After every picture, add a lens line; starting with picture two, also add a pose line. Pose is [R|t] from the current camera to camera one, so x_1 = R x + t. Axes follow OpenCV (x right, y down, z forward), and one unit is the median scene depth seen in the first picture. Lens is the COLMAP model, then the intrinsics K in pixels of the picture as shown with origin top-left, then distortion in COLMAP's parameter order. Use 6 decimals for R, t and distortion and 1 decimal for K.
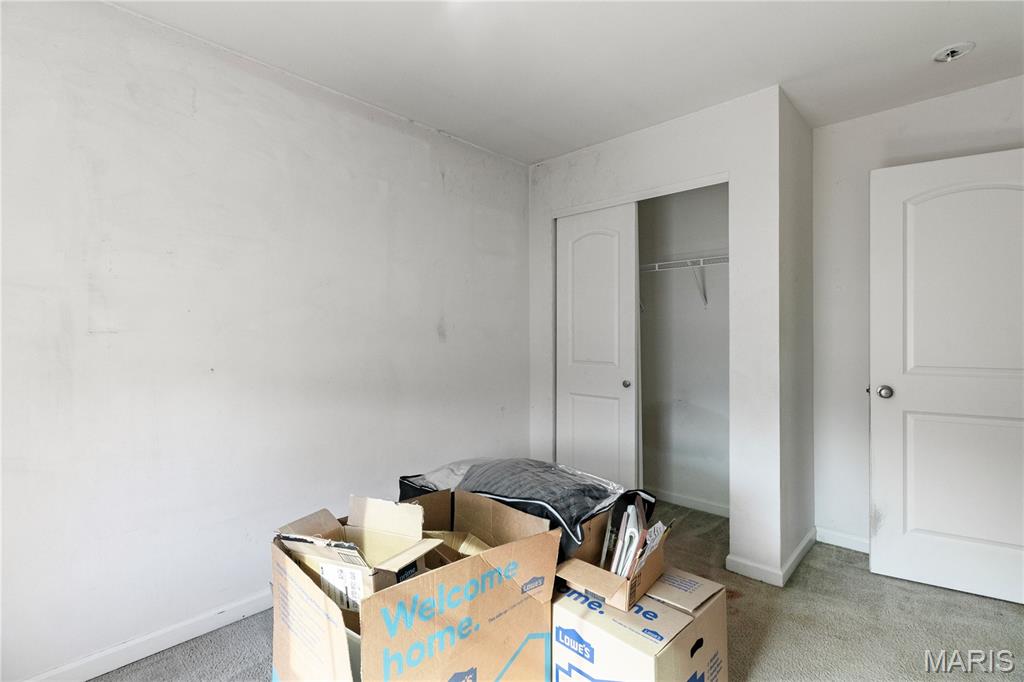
lens RADIAL K [[477.2, 0, 517.7], [0, 477.2, 338.5], [0, 0, 1]] dist [0.003643, -0.000657]
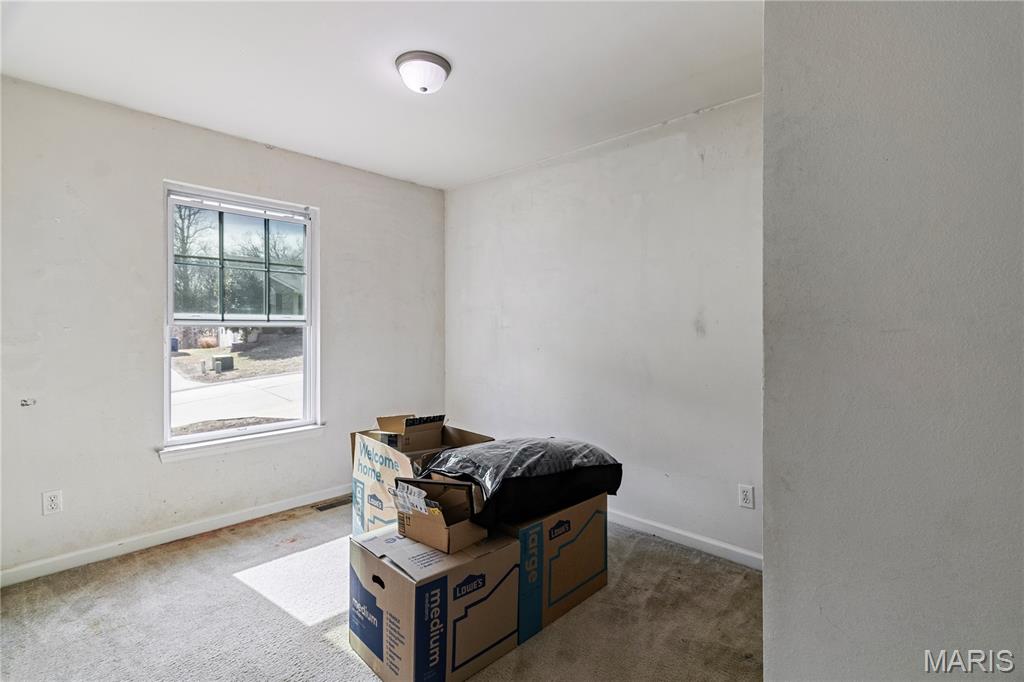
lens RADIAL K [[477.2, 0, 517.6], [0, 477.2, 335.1], [0, 0, 1]] dist [0.003643, -0.000657]
pose [[-0.004455, 0.018159, -0.999825, 1.847926], [-0.011940, 0.999763, 0.018211, -0.027427], [0.999919, 0.012019, -0.004237, 1.564370]]
